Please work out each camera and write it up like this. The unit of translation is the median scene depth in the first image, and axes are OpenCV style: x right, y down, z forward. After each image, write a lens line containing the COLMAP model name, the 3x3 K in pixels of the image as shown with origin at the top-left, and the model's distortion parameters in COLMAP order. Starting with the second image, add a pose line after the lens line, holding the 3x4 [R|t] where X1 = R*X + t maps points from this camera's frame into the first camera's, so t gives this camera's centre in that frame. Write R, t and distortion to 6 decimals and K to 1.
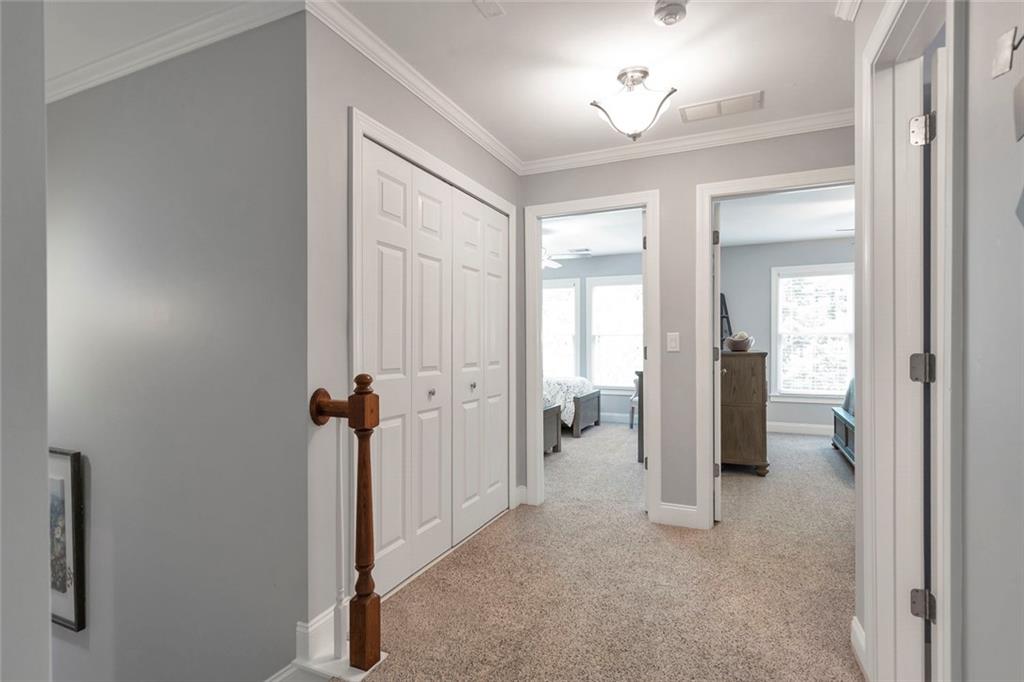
lens RADIAL K [[497.0, 0, 508.8], [0, 497.0, 343.9], [0, 0, 1]] dist [0.002381, -0.000668]
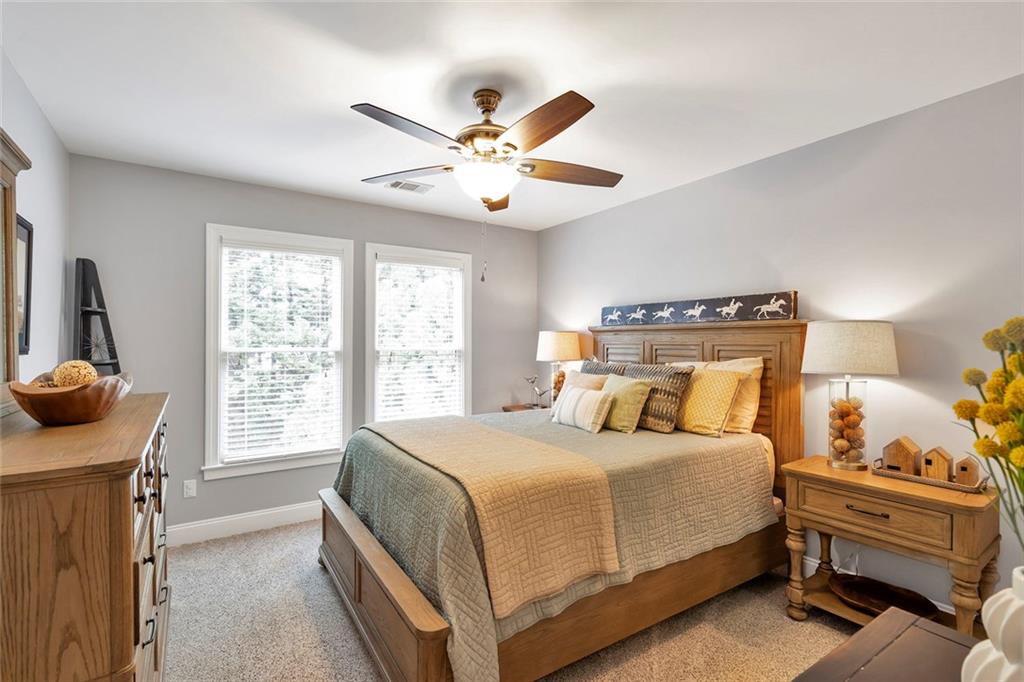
lens RADIAL K [[469.9, 0, 506.4], [0, 469.9, 343.7], [0, 0, 1]] dist [-0.001291, 0.001588]
pose [[0.527440, 0.000820, 0.849592, 0.271845], [0.000434, 0.999999, -0.001234, -0.026018], [-0.849592, 0.001019, 0.527440, 0.466935]]
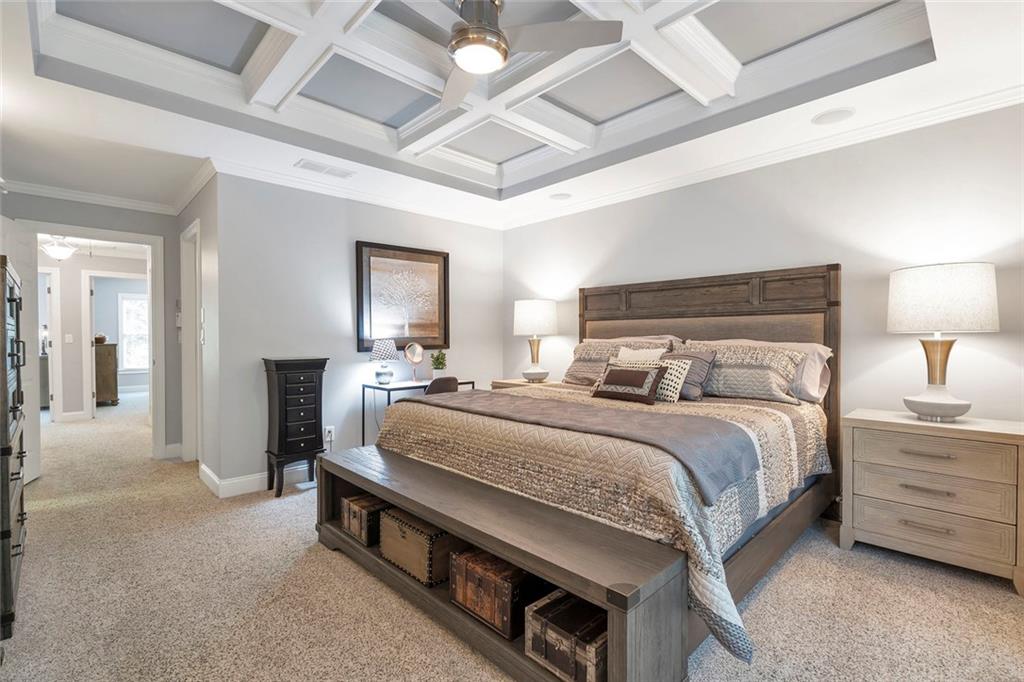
lens RADIAL K [[469.9, 0, 514.5], [0, 469.9, 345.1], [0, 0, 1]] dist [-0.001291, 0.001588]
pose [[0.374058, -0.019866, 0.927192, -0.895035], [0.012586, 0.999787, 0.016344, 0.020888], [-0.927320, 0.005556, 0.374229, -1.671022]]
